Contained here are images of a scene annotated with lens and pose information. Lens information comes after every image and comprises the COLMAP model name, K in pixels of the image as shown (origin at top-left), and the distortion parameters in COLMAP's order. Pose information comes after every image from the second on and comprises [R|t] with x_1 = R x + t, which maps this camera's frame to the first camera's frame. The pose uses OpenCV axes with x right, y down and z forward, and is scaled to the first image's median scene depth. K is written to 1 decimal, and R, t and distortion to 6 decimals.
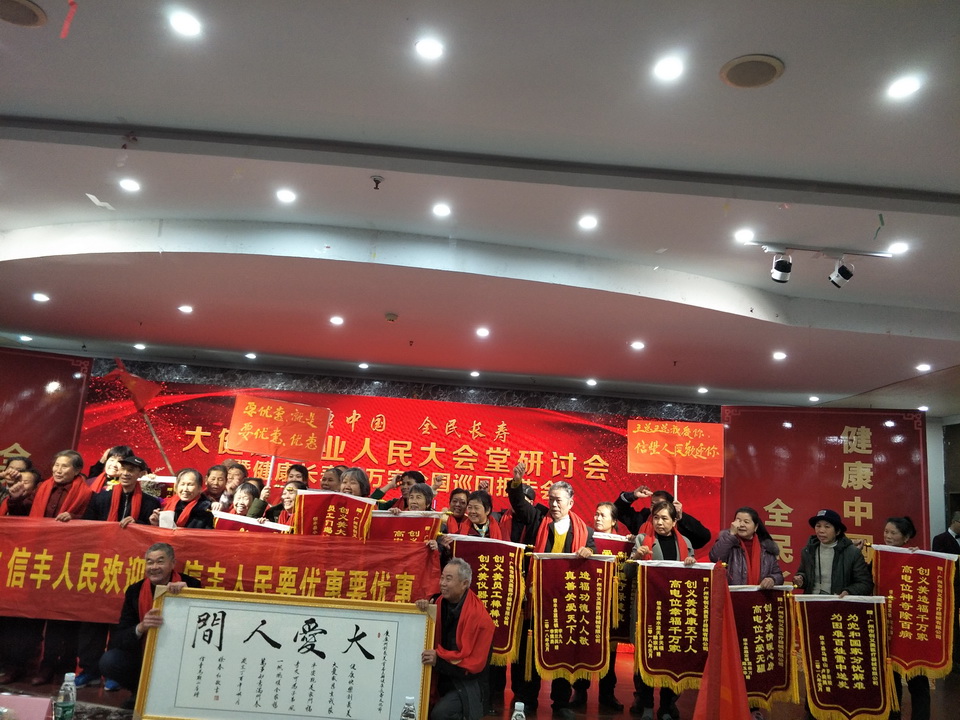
lens RADIAL K [[775.2, 0, 480.0], [0, 775.2, 360.0], [0, 0, 1]] dist [0.186934, -0.455993]
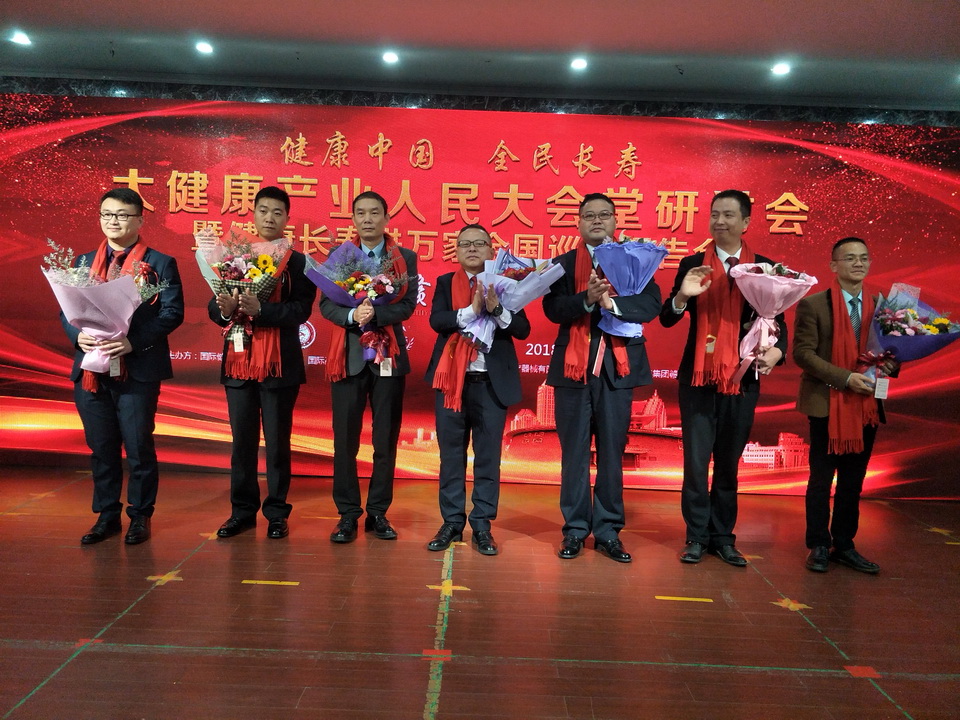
lens RADIAL K [[783.0, 0, 485.5], [0, 783.0, 365.6], [0, 0, 1]] dist [0.010248, 0.001491]
pose [[0.998825, -0.030334, -0.037782, -0.063587], [0.038905, 0.966885, 0.252231, 0.088820], [0.028880, -0.253405, 0.966929, 0.376385]]
